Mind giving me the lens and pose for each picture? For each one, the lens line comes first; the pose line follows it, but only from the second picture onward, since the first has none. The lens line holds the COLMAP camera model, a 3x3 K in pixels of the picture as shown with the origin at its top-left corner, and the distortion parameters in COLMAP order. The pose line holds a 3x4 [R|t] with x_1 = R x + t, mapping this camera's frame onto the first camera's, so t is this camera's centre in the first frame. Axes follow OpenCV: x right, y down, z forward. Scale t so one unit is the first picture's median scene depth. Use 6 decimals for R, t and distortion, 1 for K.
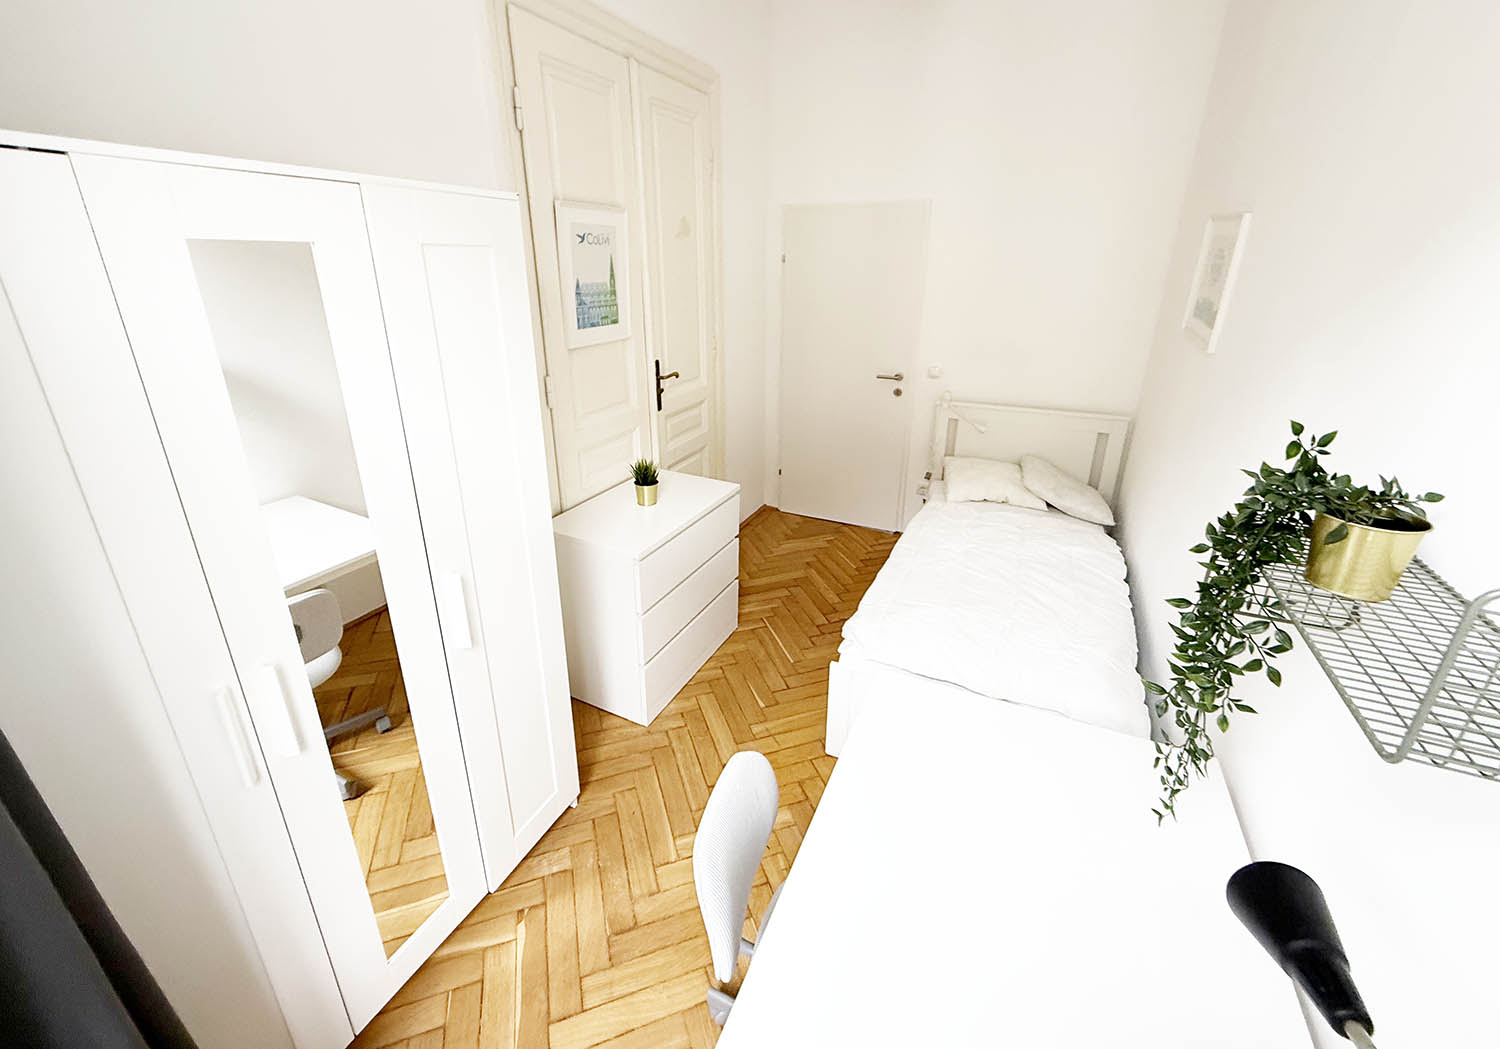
lens RADIAL K [[620.8, 0, 754.1], [0, 620.8, 491.9], [0, 0, 1]] dist [0.009360, 0.000060]
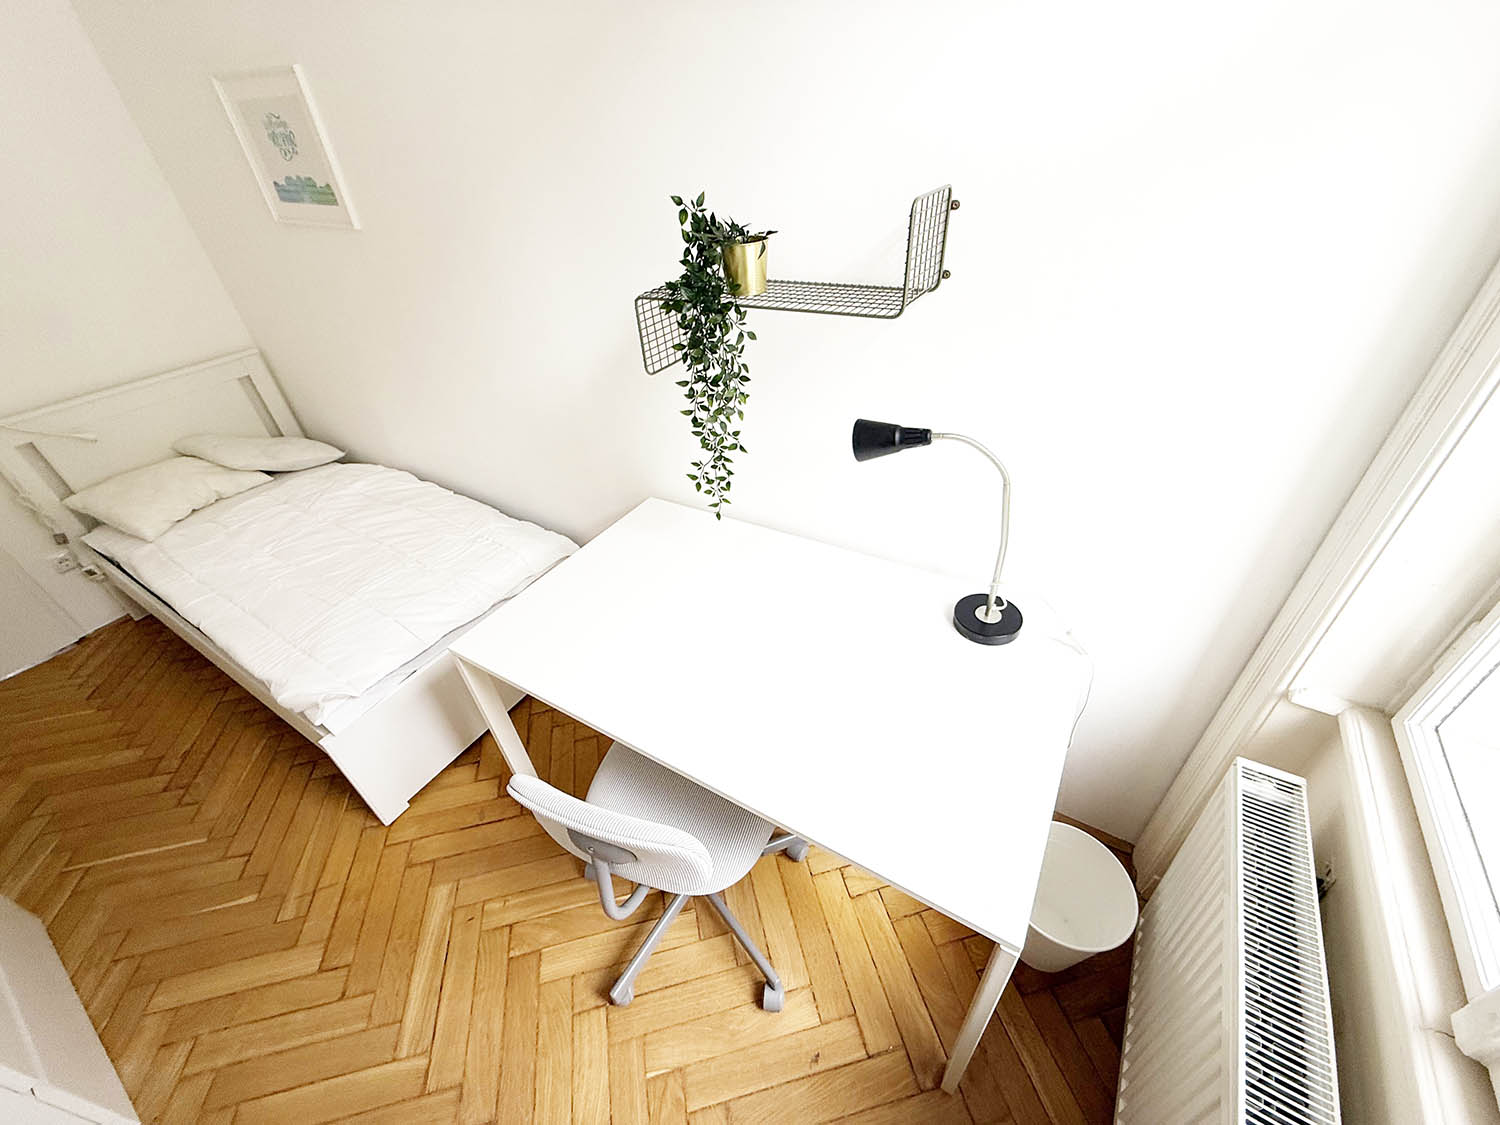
lens RADIAL K [[595.4, 0, 740.1], [0, 595.4, 559.3], [0, 0, 1]] dist [0.000750, 0.000067]
pose [[0.123496, -0.594259, 0.794736, -0.228092], [0.421753, 0.756368, 0.500032, -0.034603], [-0.898261, 0.273430, 0.344038, 0.216923]]
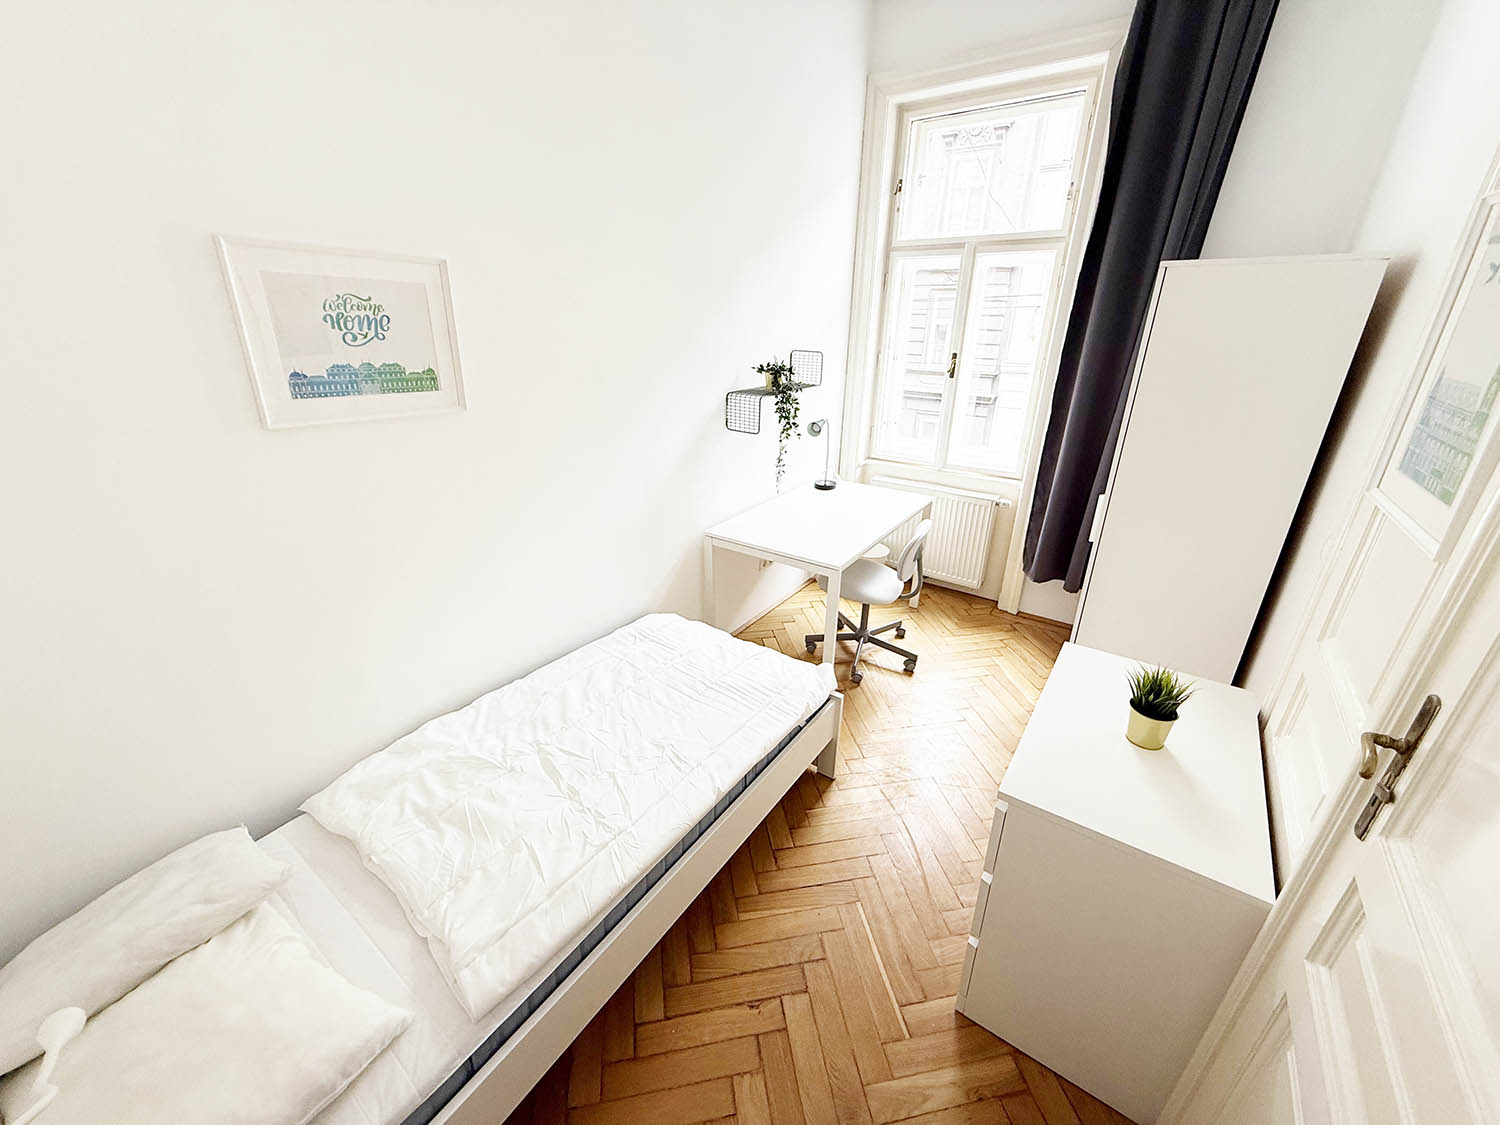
lens RADIAL K [[595.4, 0, 740.1], [0, 595.4, 559.3], [0, 0, 1]] dist [0.000750, 0.000067]
pose [[-0.982889, -0.076365, 0.167625, 0.131756], [0.060394, 0.726109, 0.684922, -0.551971], [-0.174018, 0.683326, -0.709073, 1.450480]]
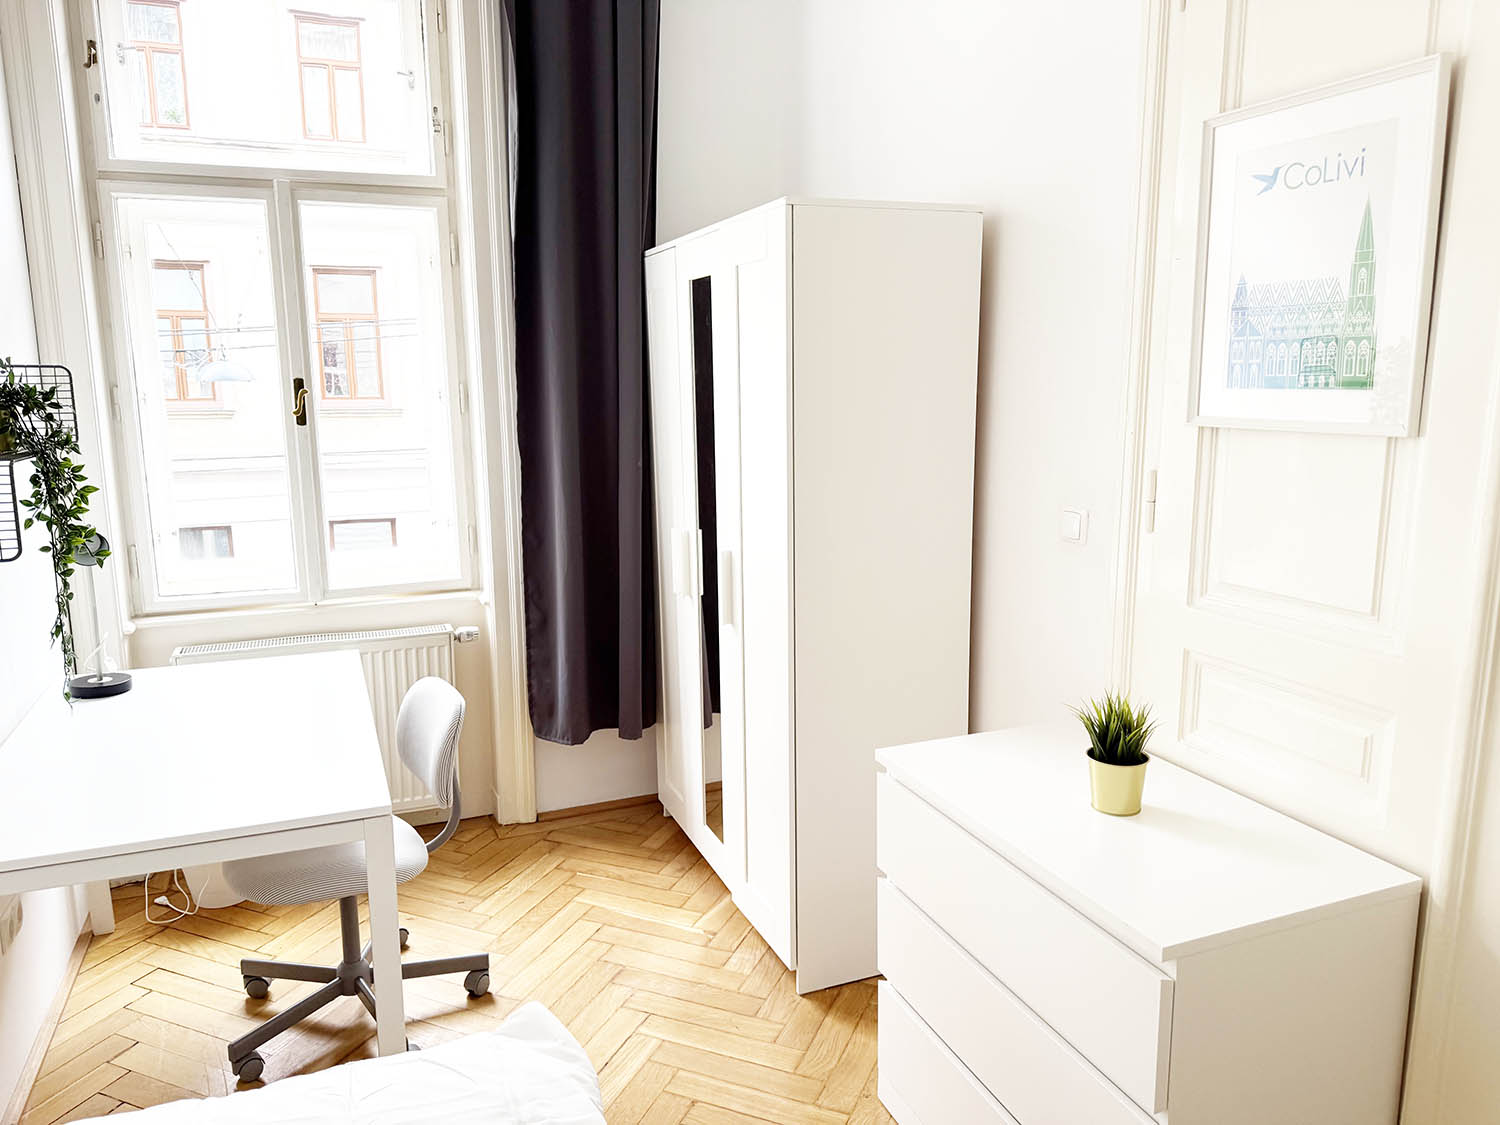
lens RADIAL K [[1064.9, 0, 753.3], [0, 1064.9, 568.6], [0, 0, 1]] dist [0.009671, 0.000897]
pose [[-0.684277, 0.132523, -0.717079, 0.503264], [-0.252702, 0.879322, 0.403651, -0.367534], [0.684036, 0.457416, -0.568212, 1.250648]]
